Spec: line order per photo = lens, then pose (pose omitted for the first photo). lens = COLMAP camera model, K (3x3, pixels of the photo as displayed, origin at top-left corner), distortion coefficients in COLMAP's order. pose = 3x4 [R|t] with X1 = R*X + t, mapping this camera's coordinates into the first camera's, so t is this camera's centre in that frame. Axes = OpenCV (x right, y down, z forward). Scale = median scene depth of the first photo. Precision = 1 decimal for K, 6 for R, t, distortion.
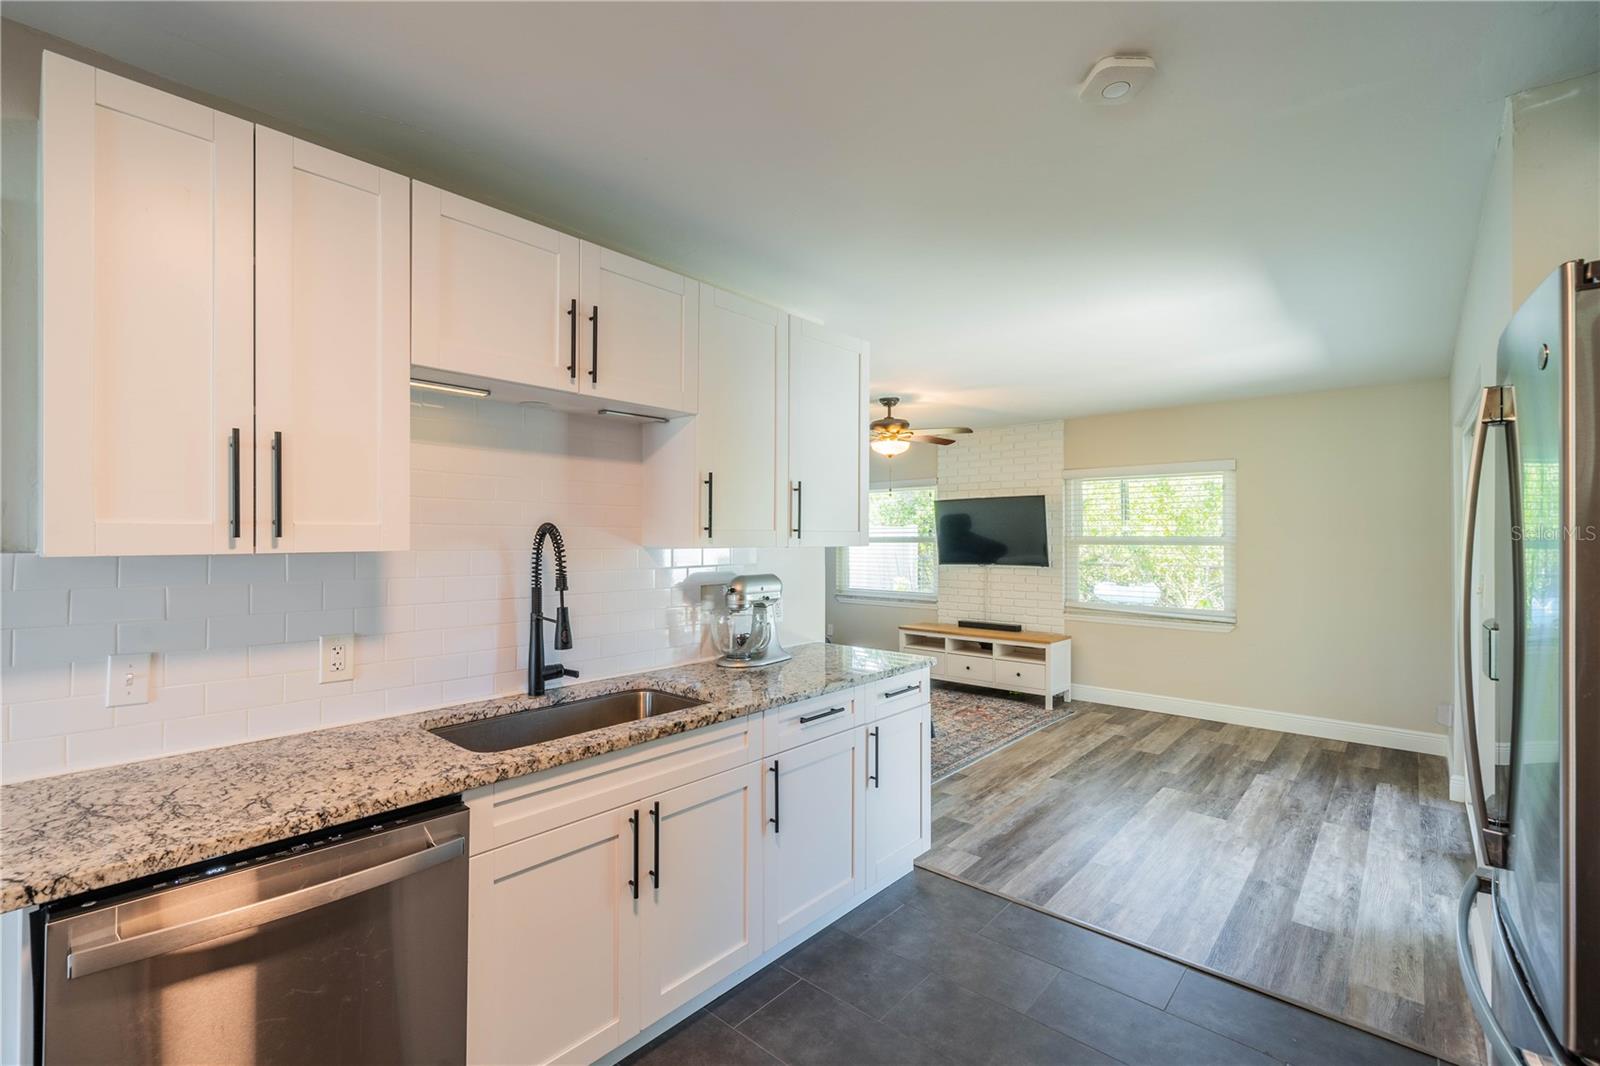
lens RADIAL K [[697.3, 0, 795.7], [0, 697.3, 531.7], [0, 0, 1]] dist [0.000154, 0.000325]
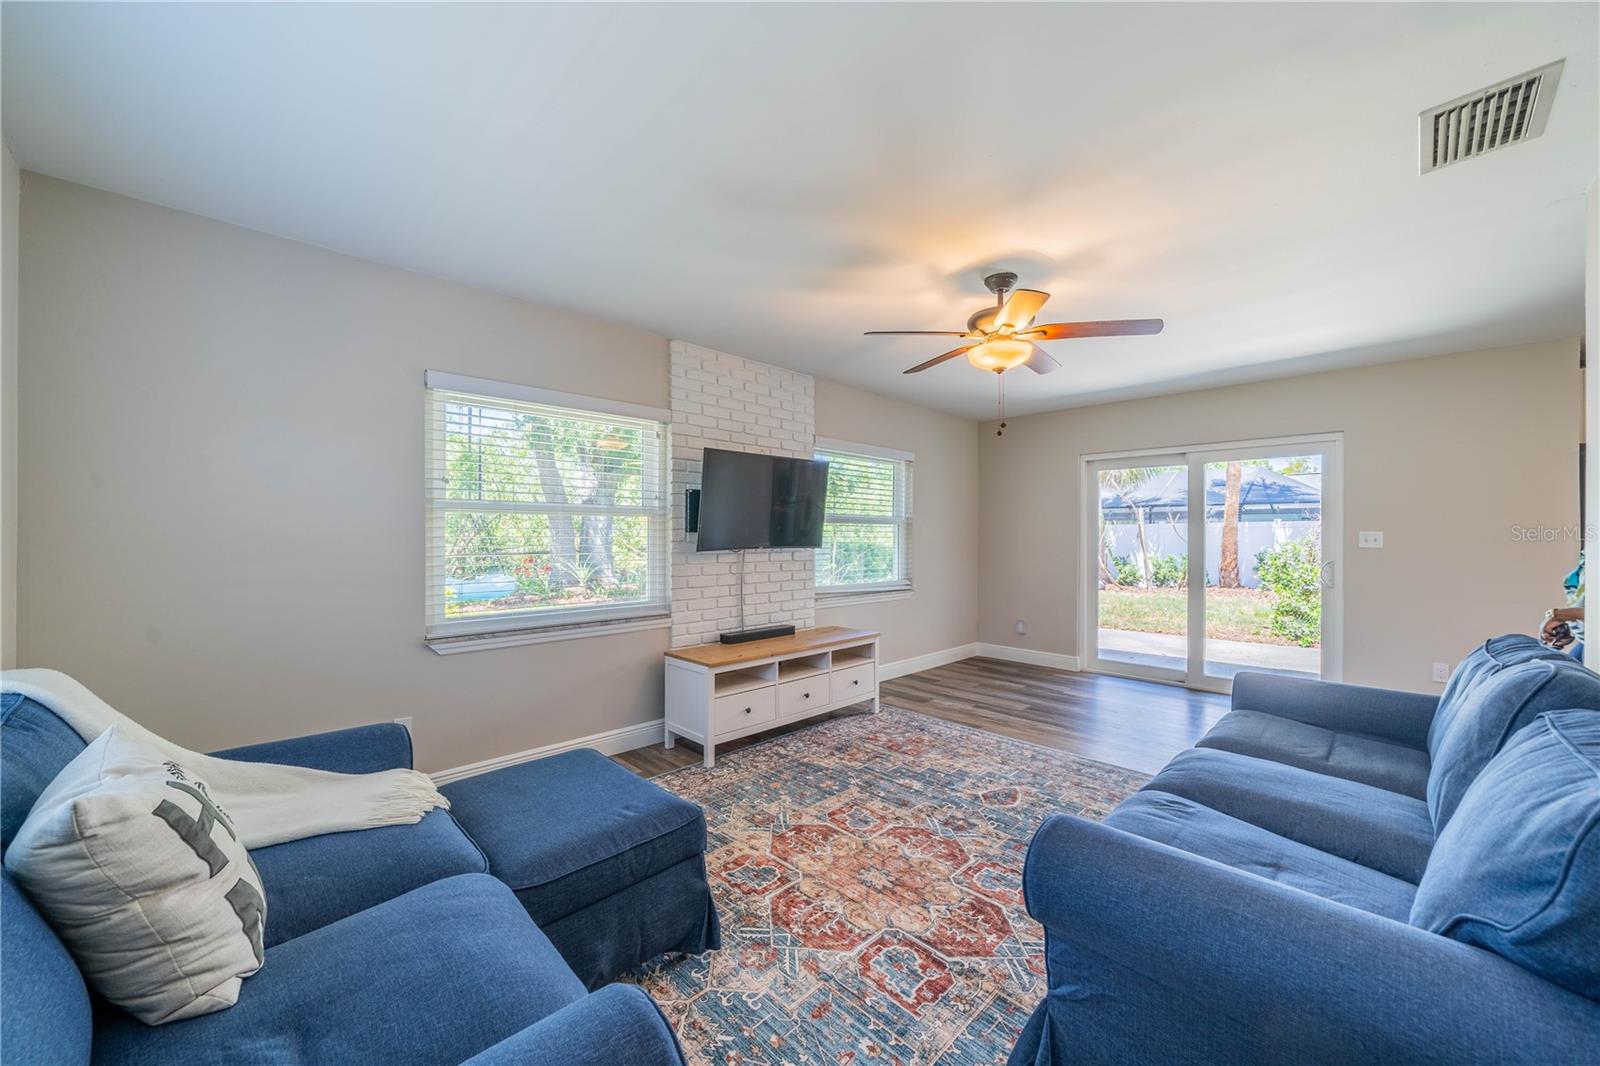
lens RADIAL K [[584.7, 0, 802.8], [0, 584.7, 529.9], [0, 0, 1]] dist [-0.001407, 0.000105]
pose [[0.064263, 0.012781, 0.997851, -0.588177], [-0.014022, 0.999831, -0.011903, 0.065091], [-0.997834, -0.013227, 0.064432, 1.693558]]
